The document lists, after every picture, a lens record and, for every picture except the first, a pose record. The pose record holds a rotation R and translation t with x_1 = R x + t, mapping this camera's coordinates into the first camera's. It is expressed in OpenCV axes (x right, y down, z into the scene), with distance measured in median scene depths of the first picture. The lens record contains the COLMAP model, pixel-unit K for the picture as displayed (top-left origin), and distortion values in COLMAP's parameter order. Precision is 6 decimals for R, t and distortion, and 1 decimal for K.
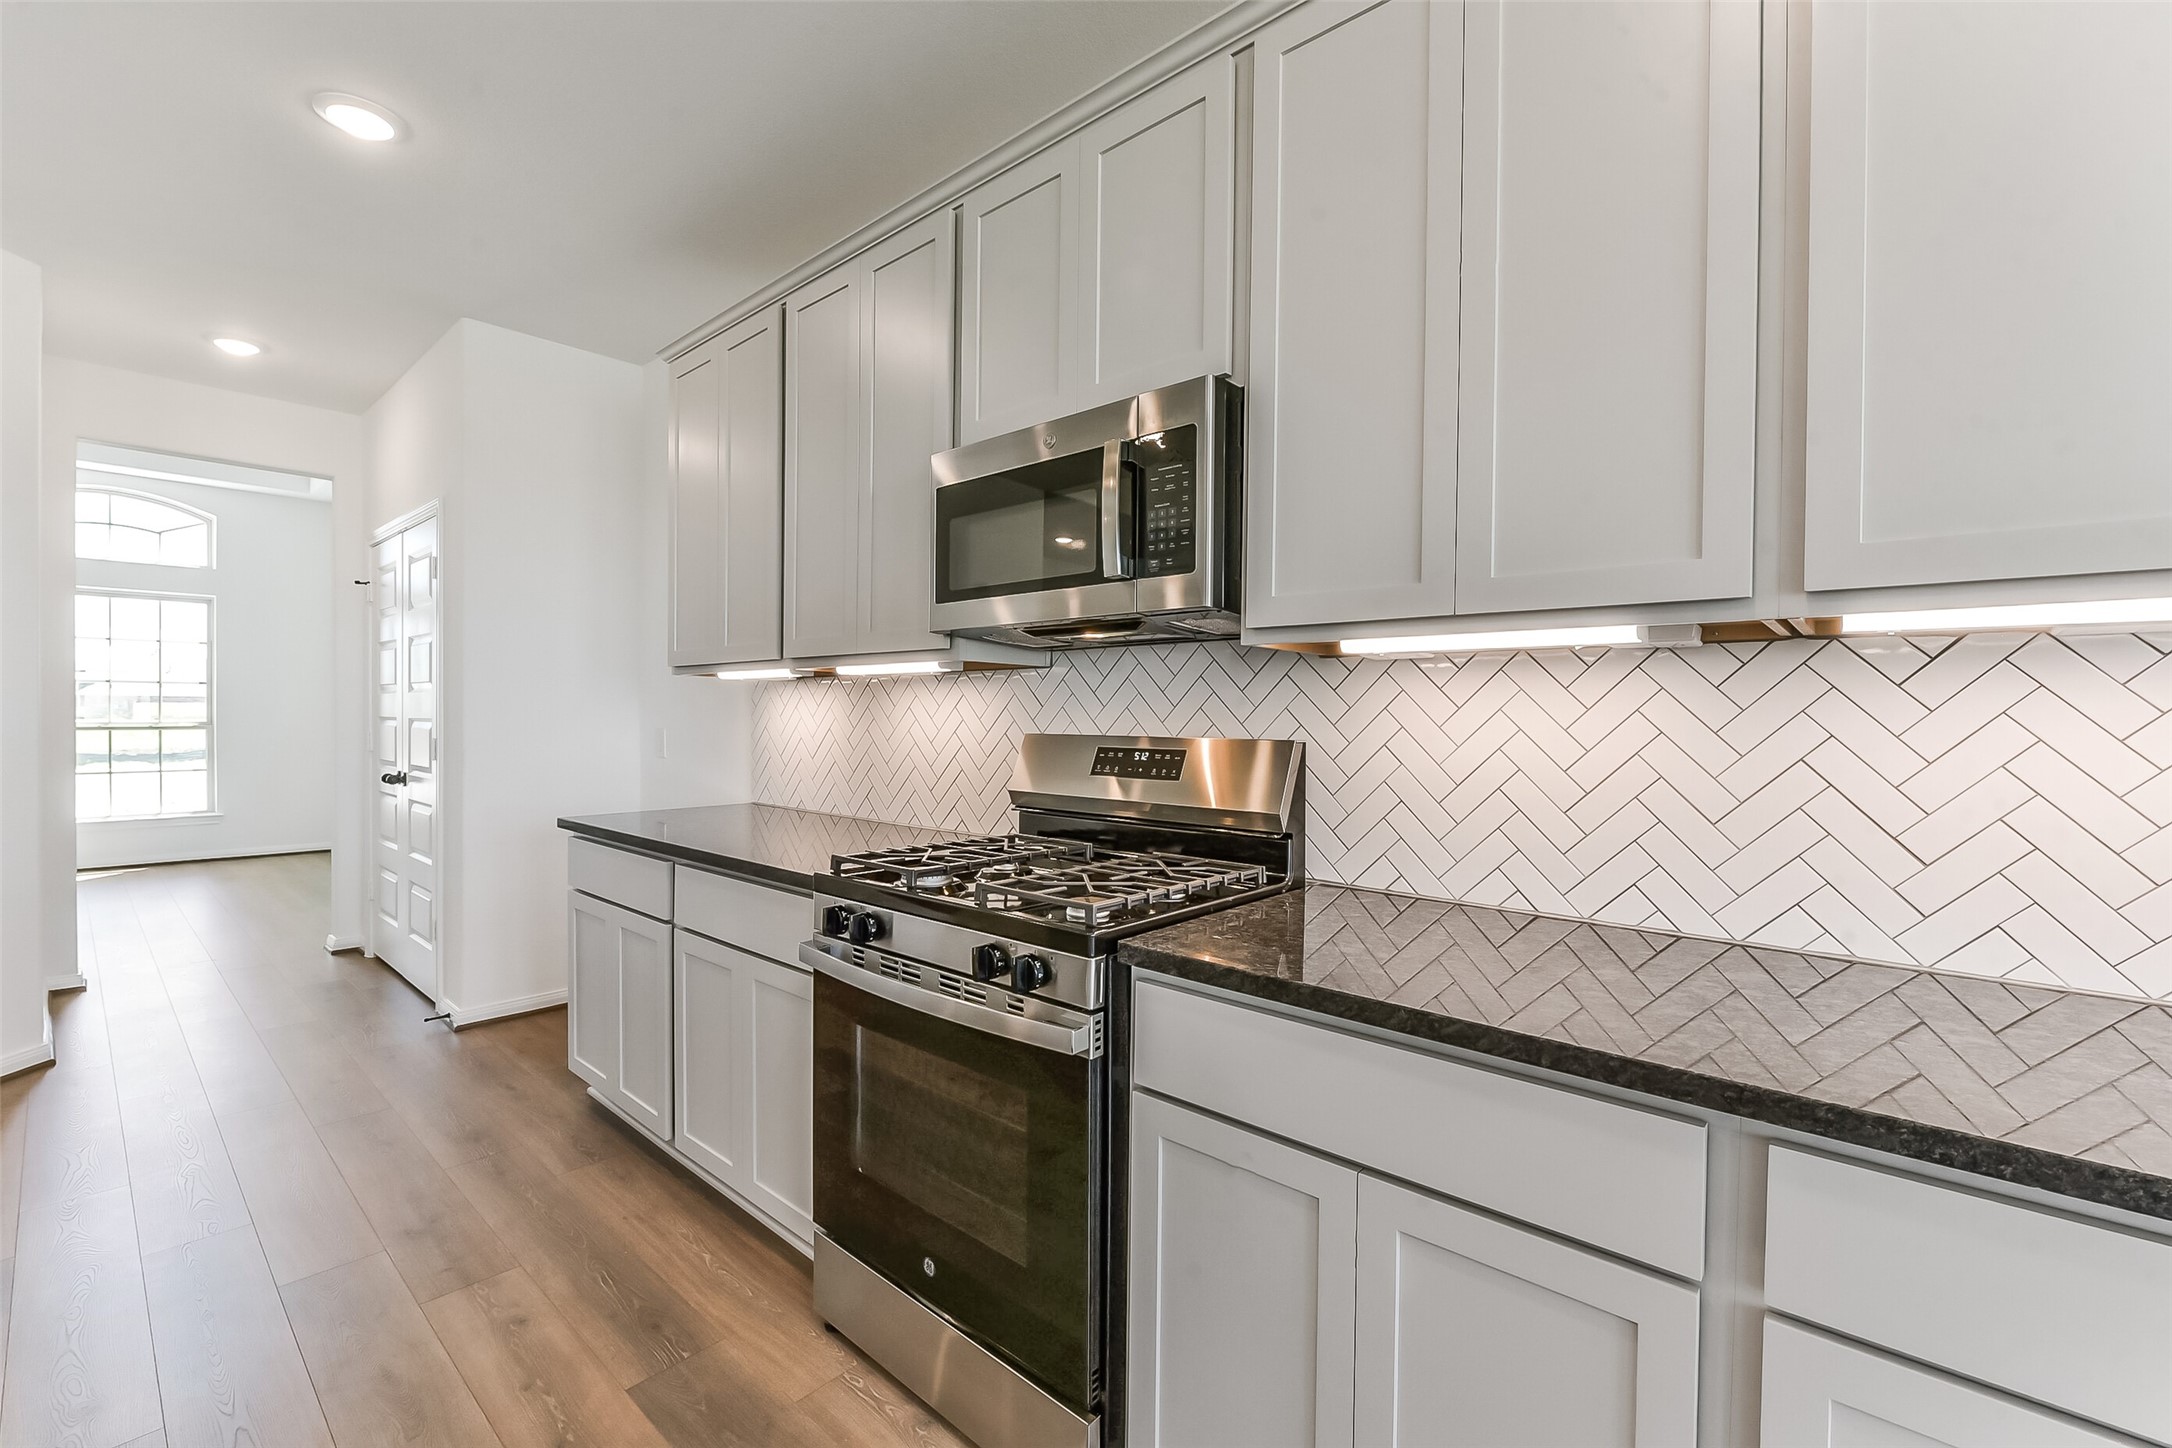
lens RADIAL K [[913.7, 0, 1081.7], [0, 913.7, 709.3], [0, 0, 1]] dist [-0.001059, -0.001067]
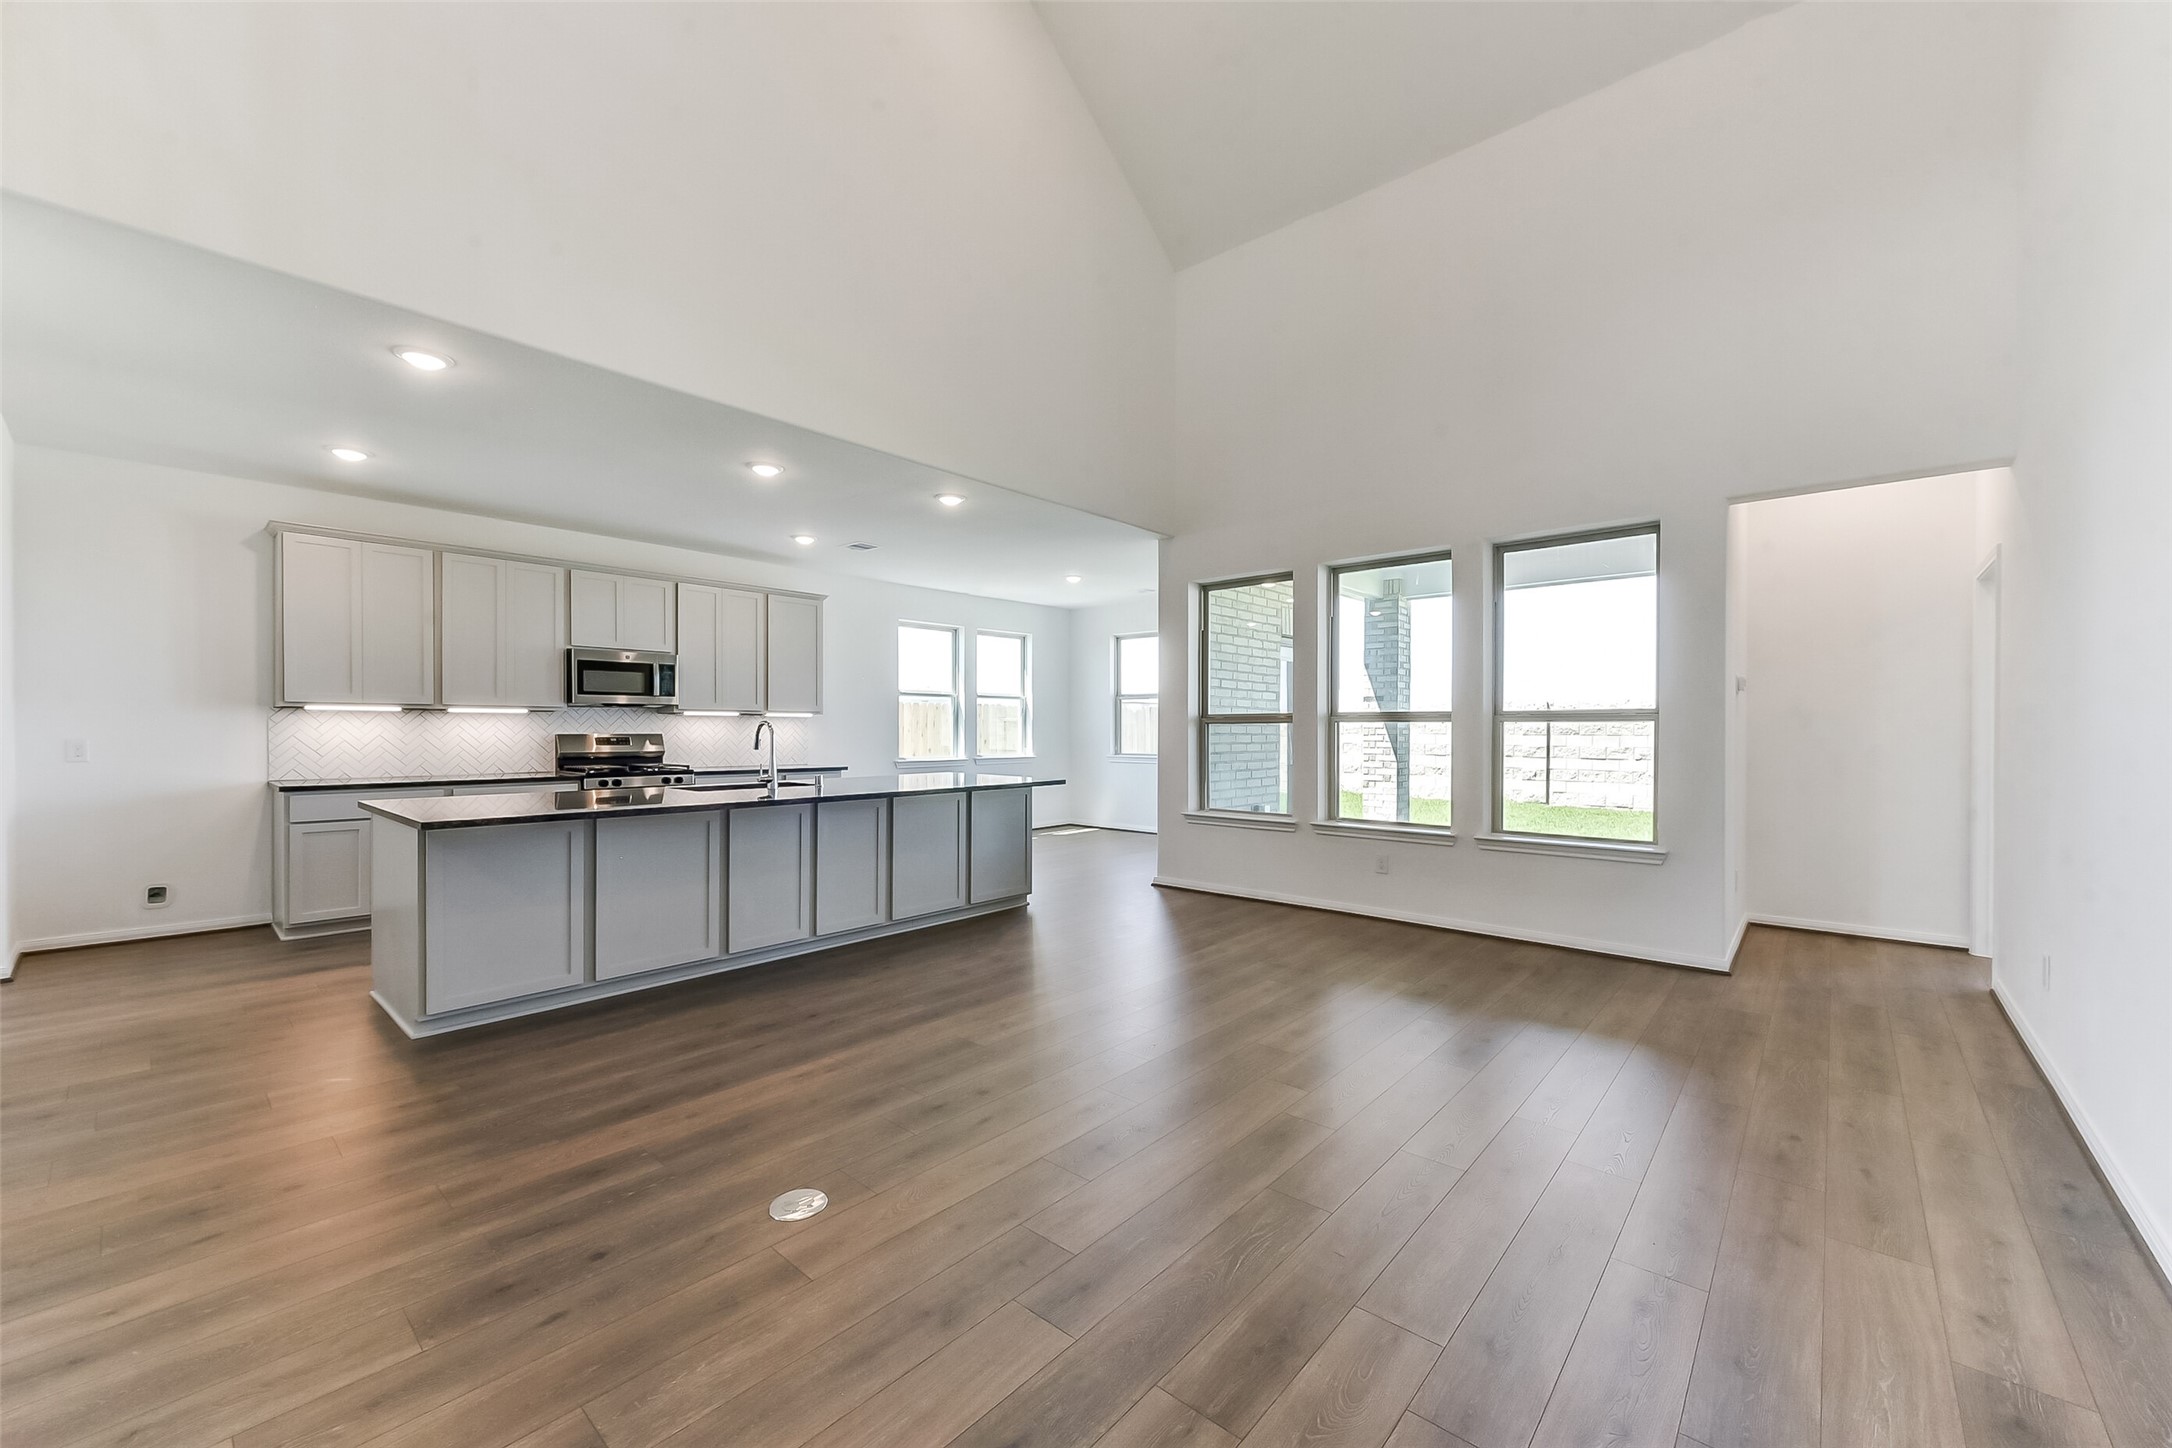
lens RADIAL K [[847.1, 0, 1087.5], [0, 847.1, 733.4], [0, 0, 1]] dist [0.007130, -0.001283]
pose [[-0.008185, -0.009181, 0.999924, -2.808521], [-0.000749, 0.999958, 0.009175, -0.002726], [-0.999966, -0.000674, -0.008192, -0.703345]]
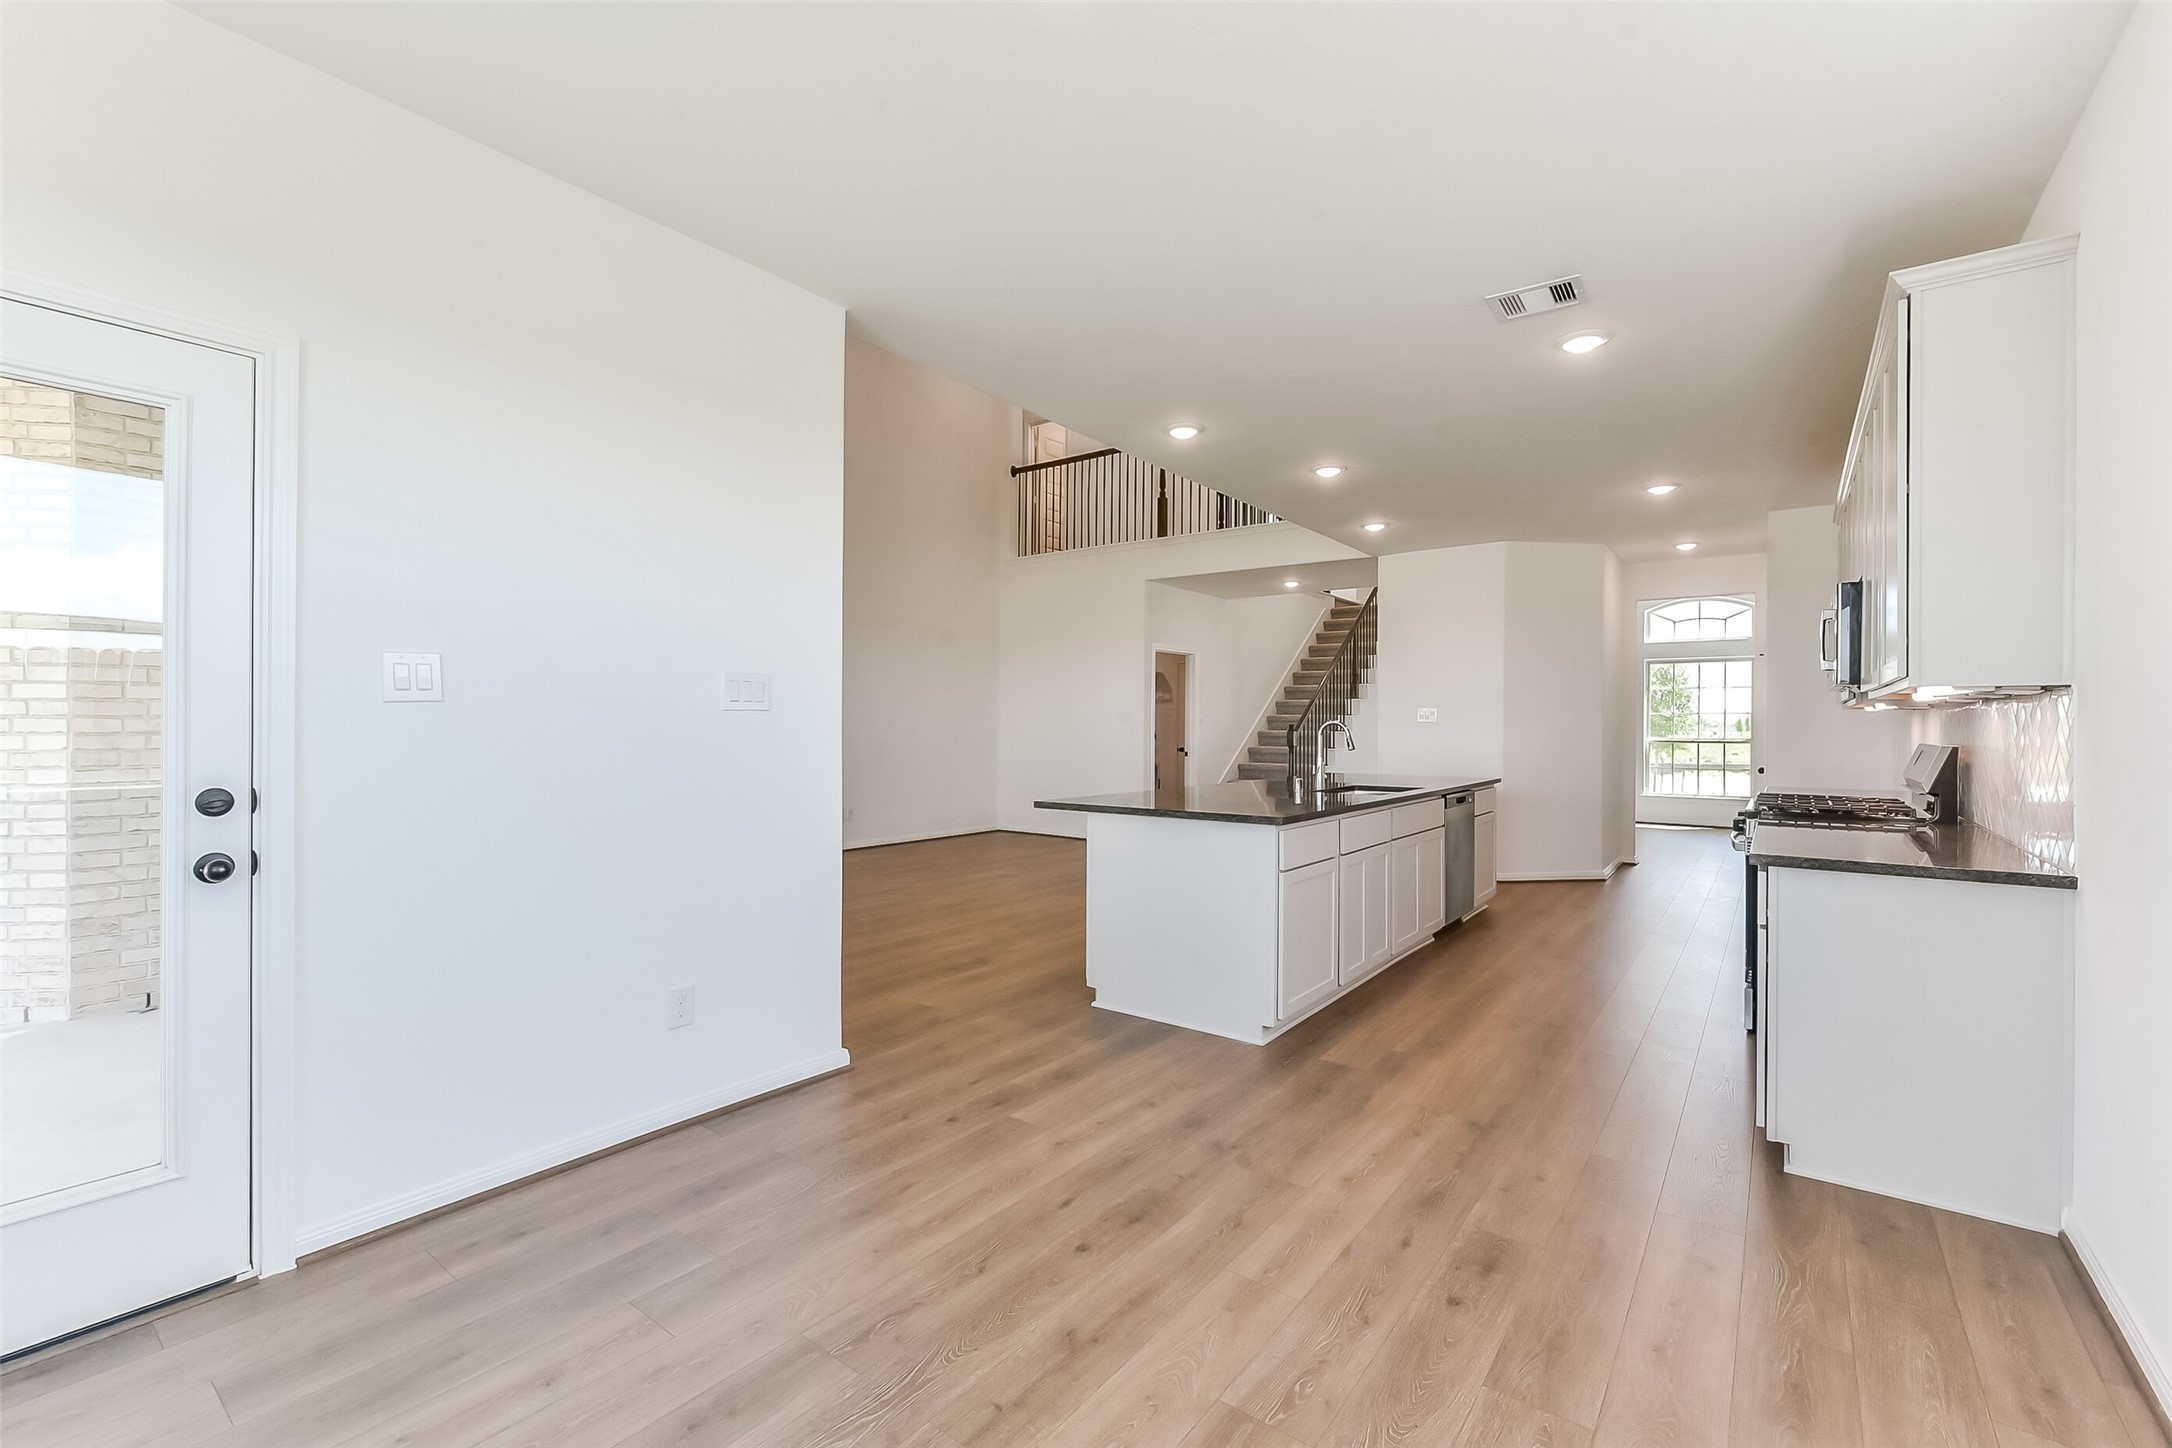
lens RADIAL K [[913.7, 0, 1087.2], [0, 913.7, 719.1], [0, 0, 1]] dist [-0.001059, -0.001067]
pose [[0.084970, -0.009244, -0.996341, 1.474800], [-0.006273, 0.999932, -0.009812, 0.007436], [0.996364, 0.007084, 0.084906, -0.730798]]
